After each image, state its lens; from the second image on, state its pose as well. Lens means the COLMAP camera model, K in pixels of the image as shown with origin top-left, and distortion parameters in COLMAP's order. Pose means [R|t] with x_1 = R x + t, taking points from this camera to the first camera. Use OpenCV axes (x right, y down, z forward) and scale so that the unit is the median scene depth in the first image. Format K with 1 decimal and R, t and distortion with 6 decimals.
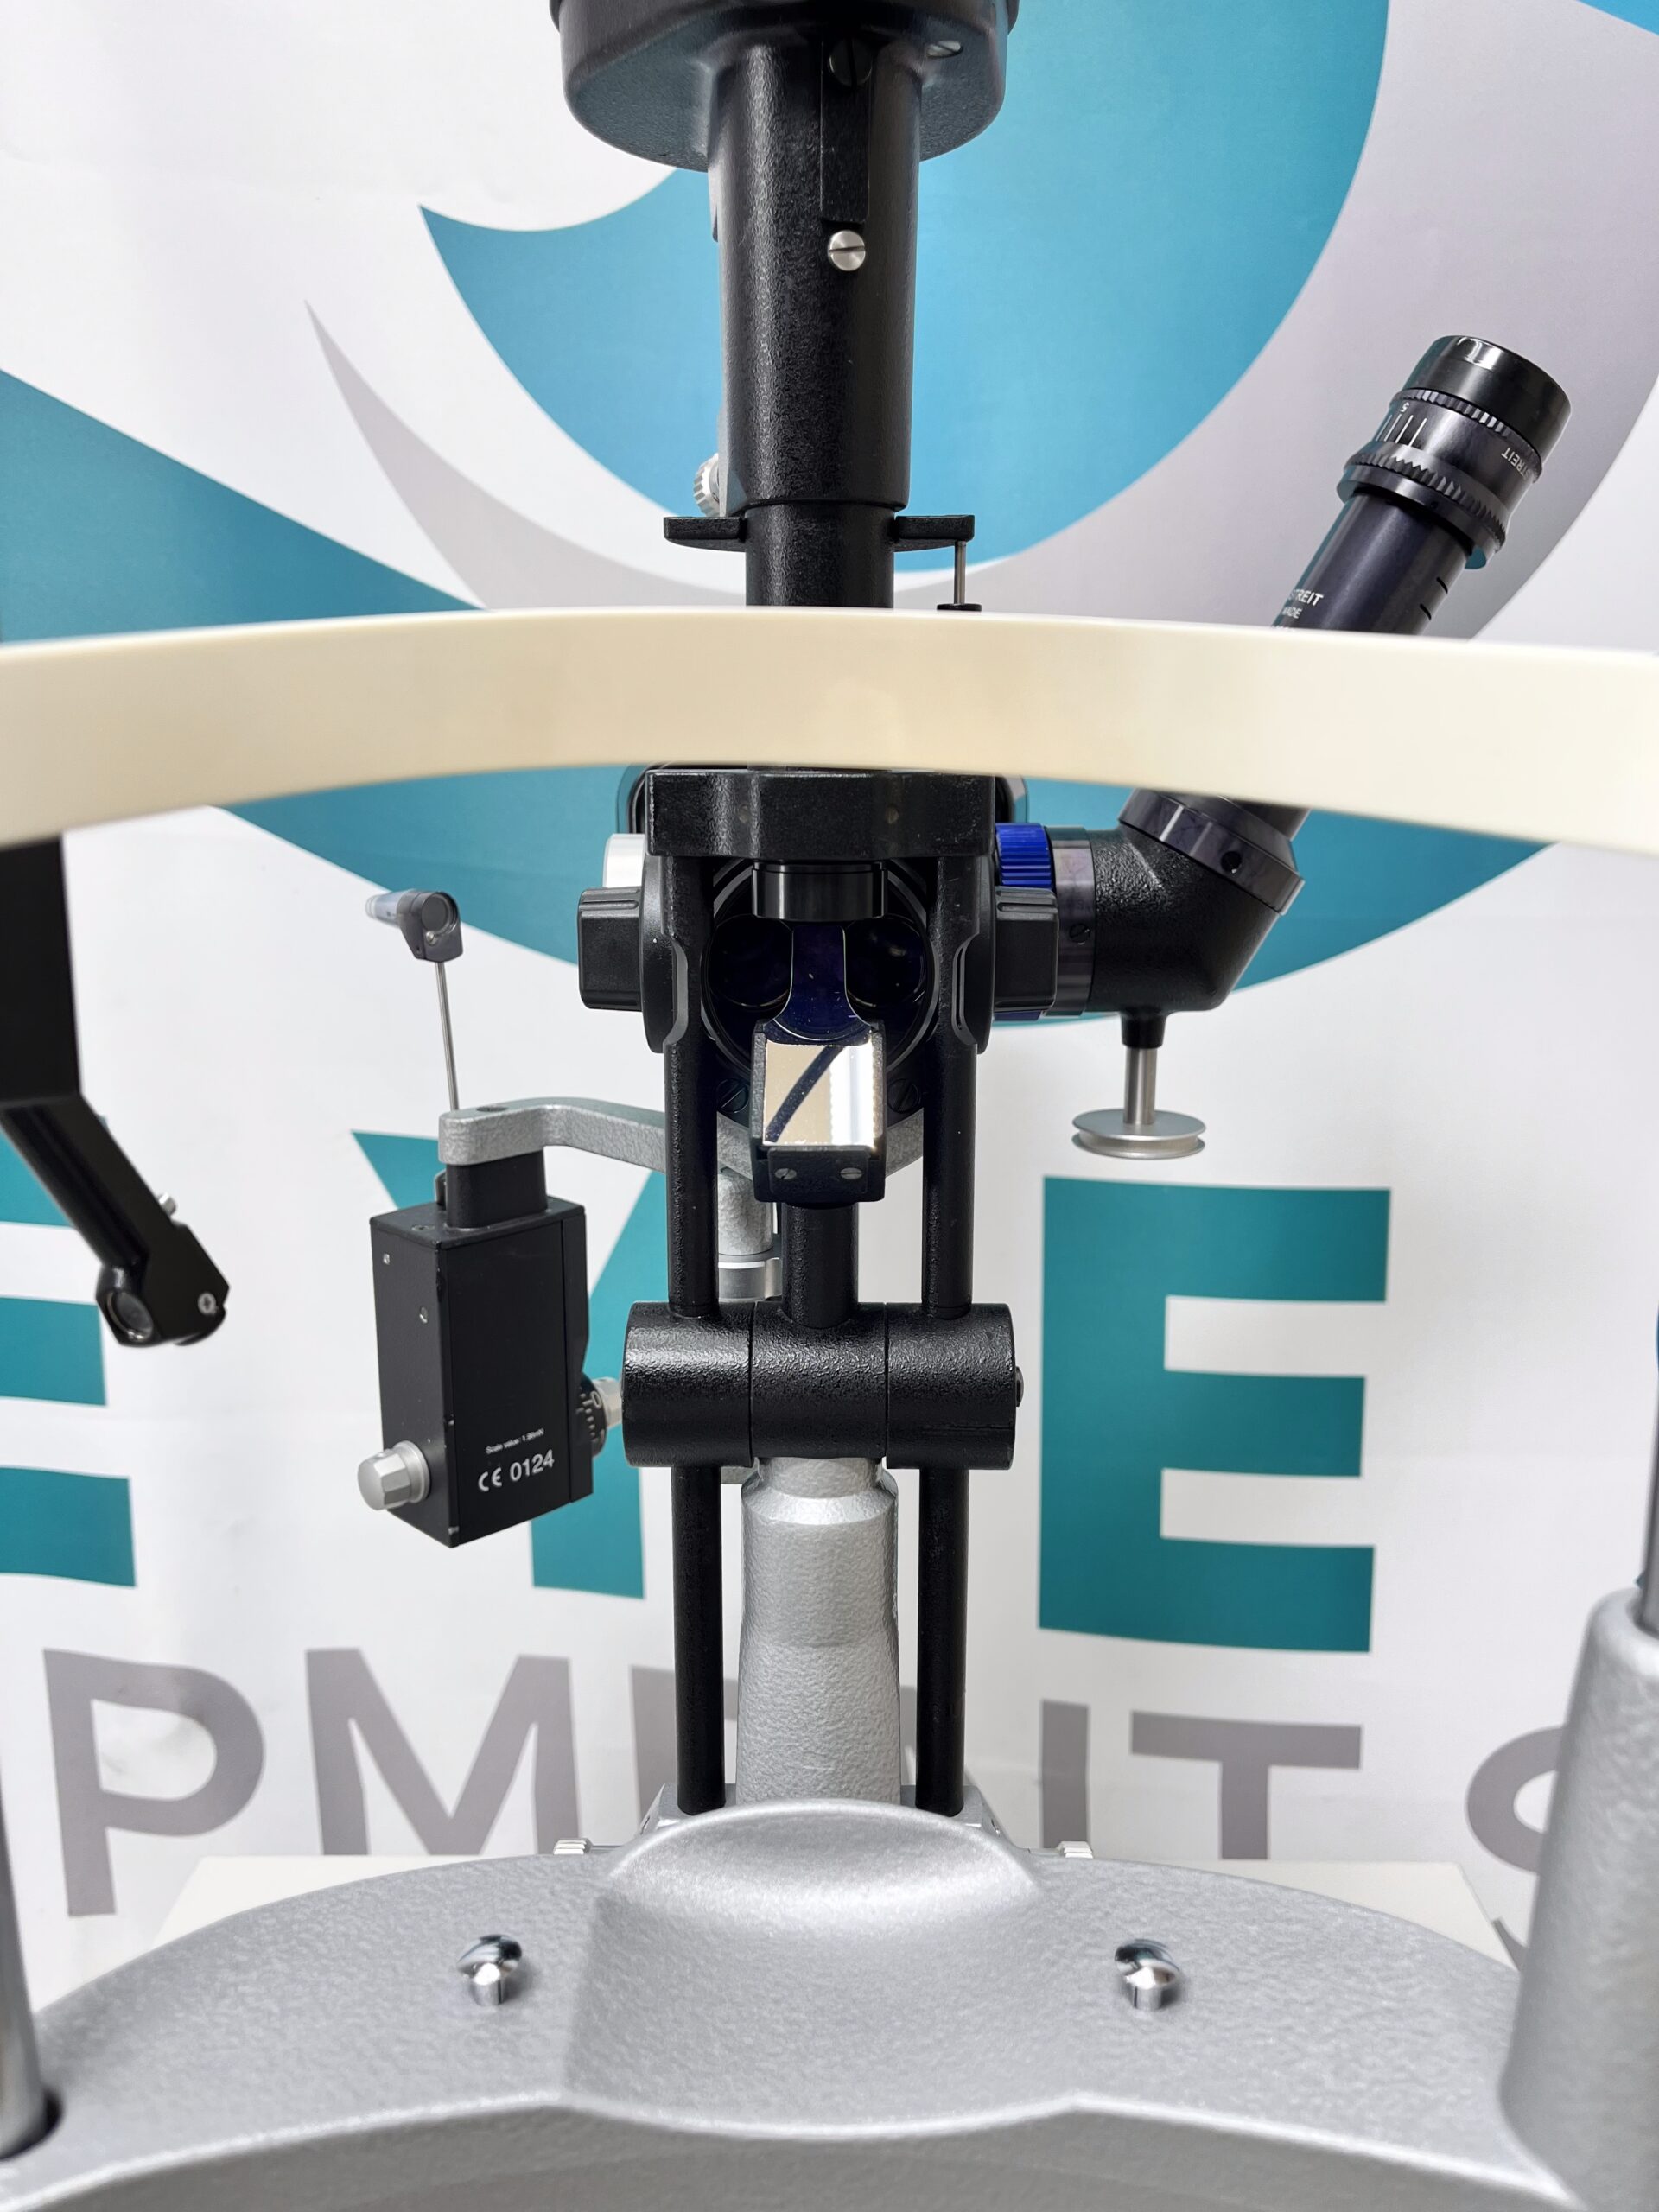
lens RADIAL K [[1727.9, 0, 817.6], [0, 1727.9, 1097.1], [0, 0, 1]] dist [0.011442, 0.000627]
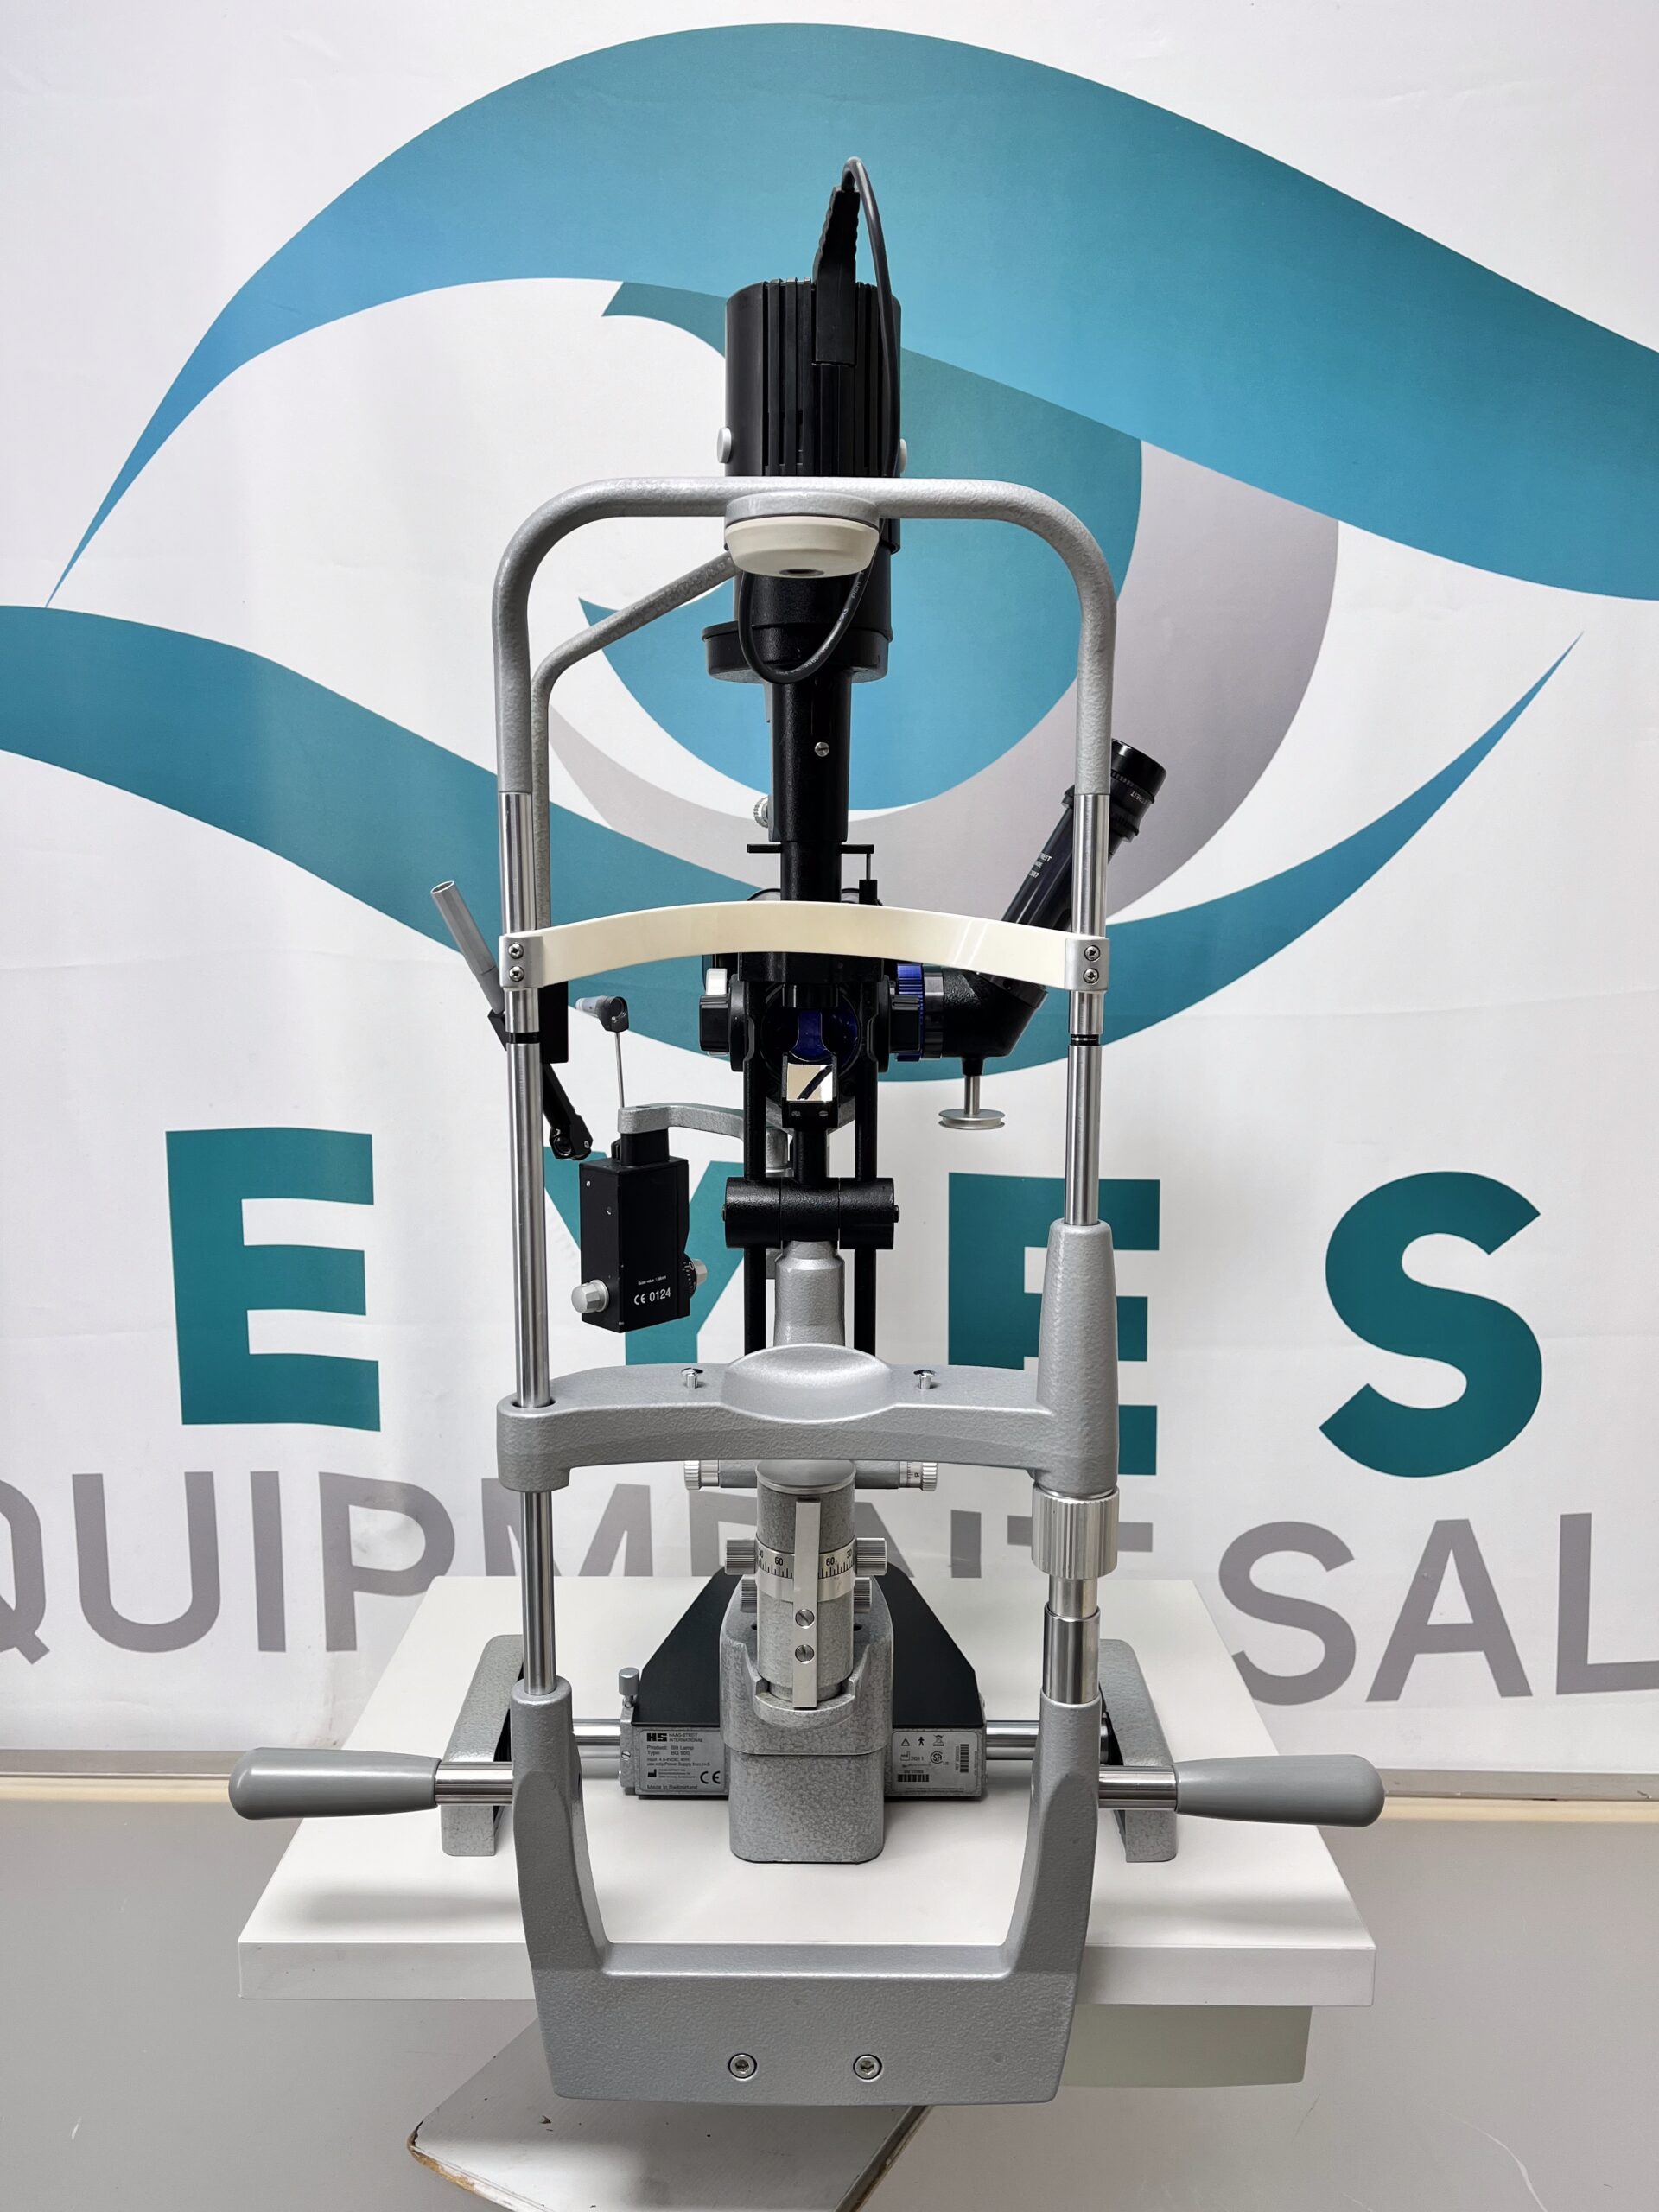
lens RADIAL K [[1728.6, 0, 826.5], [0, 1728.6, 1119.1], [0, 0, 1]] dist [0.016442, 0.000105]
pose [[0.999953, 0.003502, 0.009050, 0.001930], [-0.003057, 0.998812, -0.048642, 0.142853], [-0.009210, 0.048612, 0.998775, -1.186561]]
